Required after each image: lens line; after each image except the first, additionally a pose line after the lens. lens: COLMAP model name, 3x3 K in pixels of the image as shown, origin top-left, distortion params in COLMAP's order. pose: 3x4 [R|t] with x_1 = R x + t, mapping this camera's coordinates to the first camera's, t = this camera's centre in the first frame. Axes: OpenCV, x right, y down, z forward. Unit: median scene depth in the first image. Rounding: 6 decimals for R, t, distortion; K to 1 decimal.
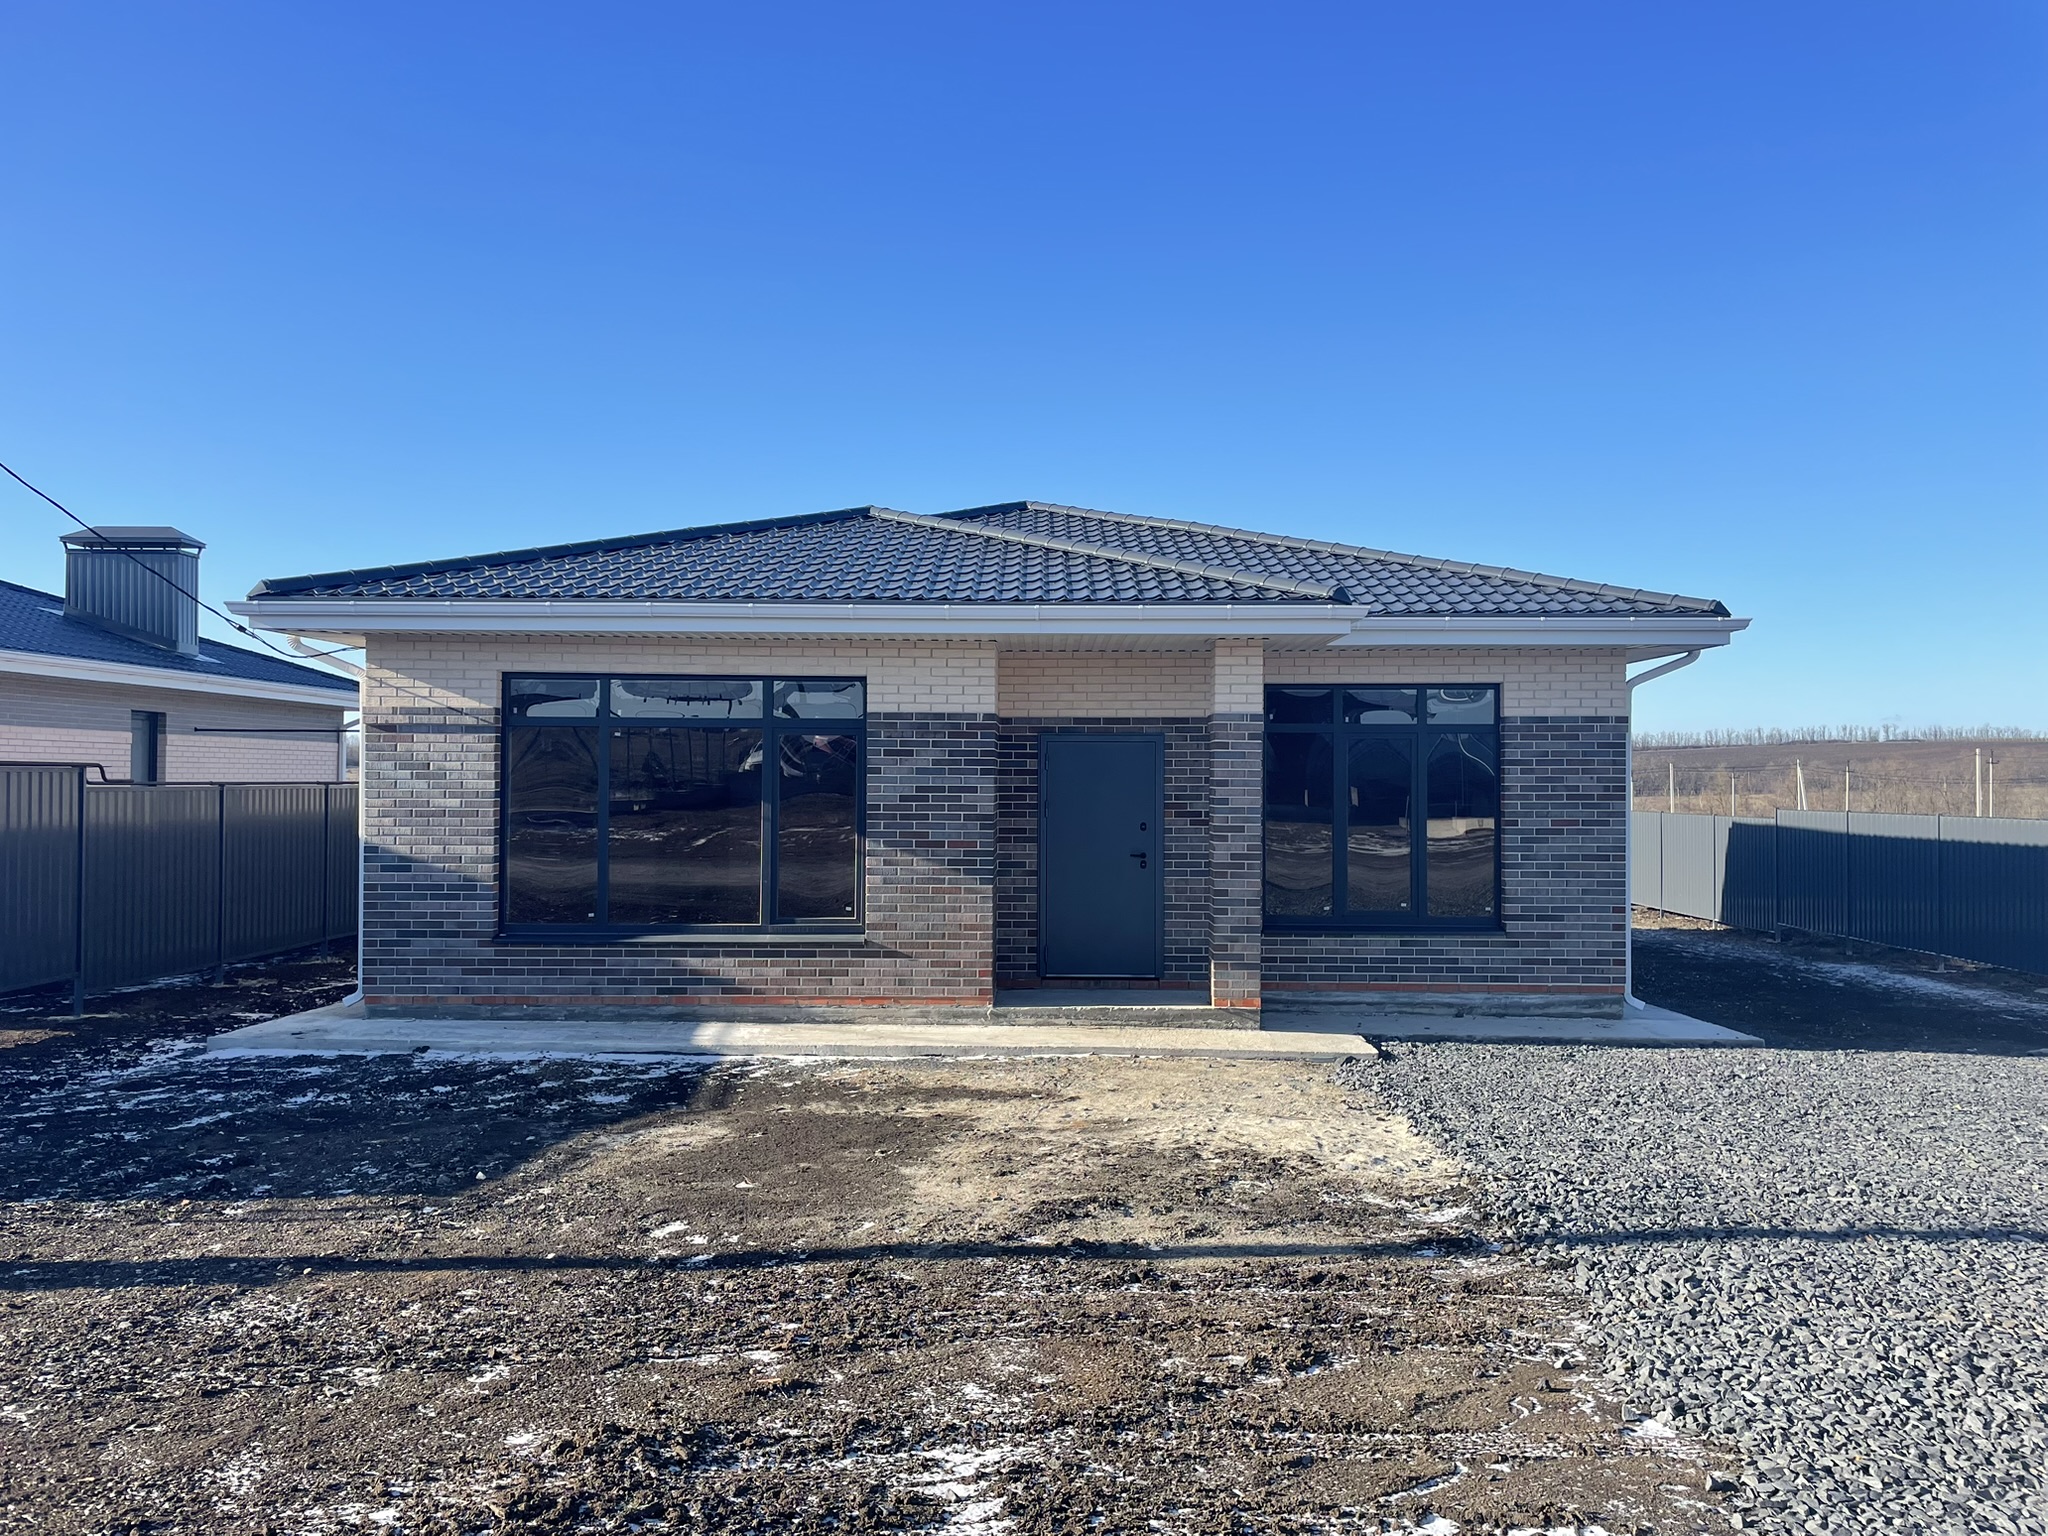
lens RADIAL K [[1546.3, 0, 998.1], [0, 1546.3, 768.4], [0, 0, 1]] dist [0.095843, -0.080444]
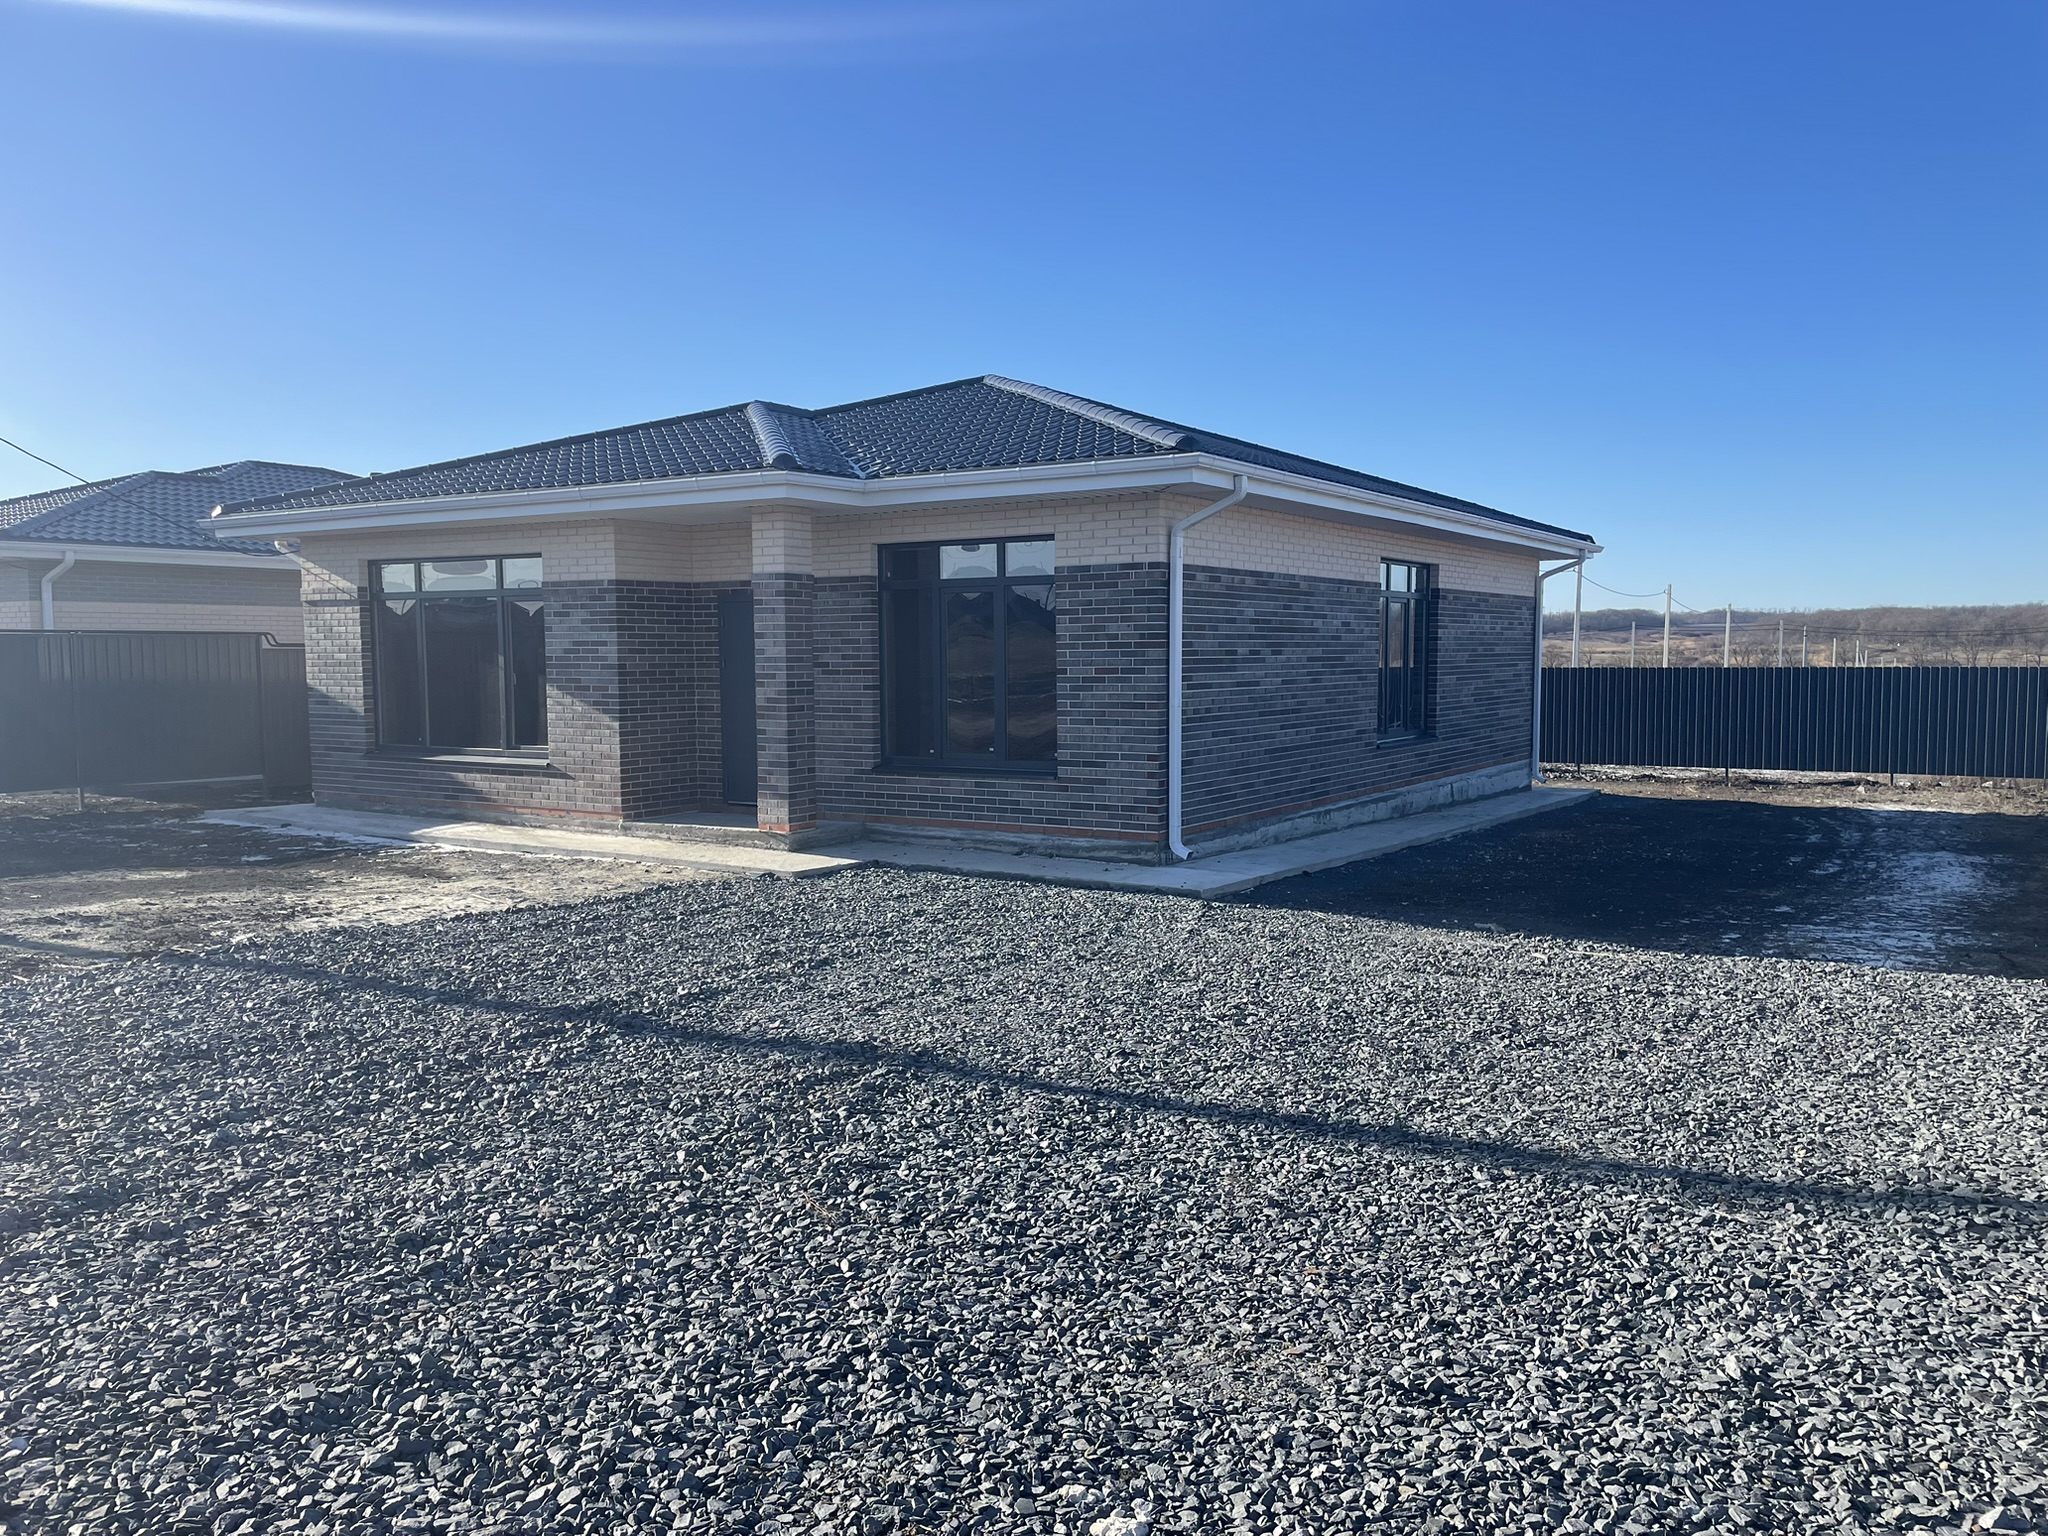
lens RADIAL K [[1546.3, 0, 998.1], [0, 1546.3, 768.4], [0, 0, 1]] dist [0.095843, -0.080444]
pose [[0.842811, 0.031371, -0.537294, 0.901468], [0.016246, 0.996362, 0.083658, 0.014049], [0.537964, -0.079237, 0.839236, 0.129744]]
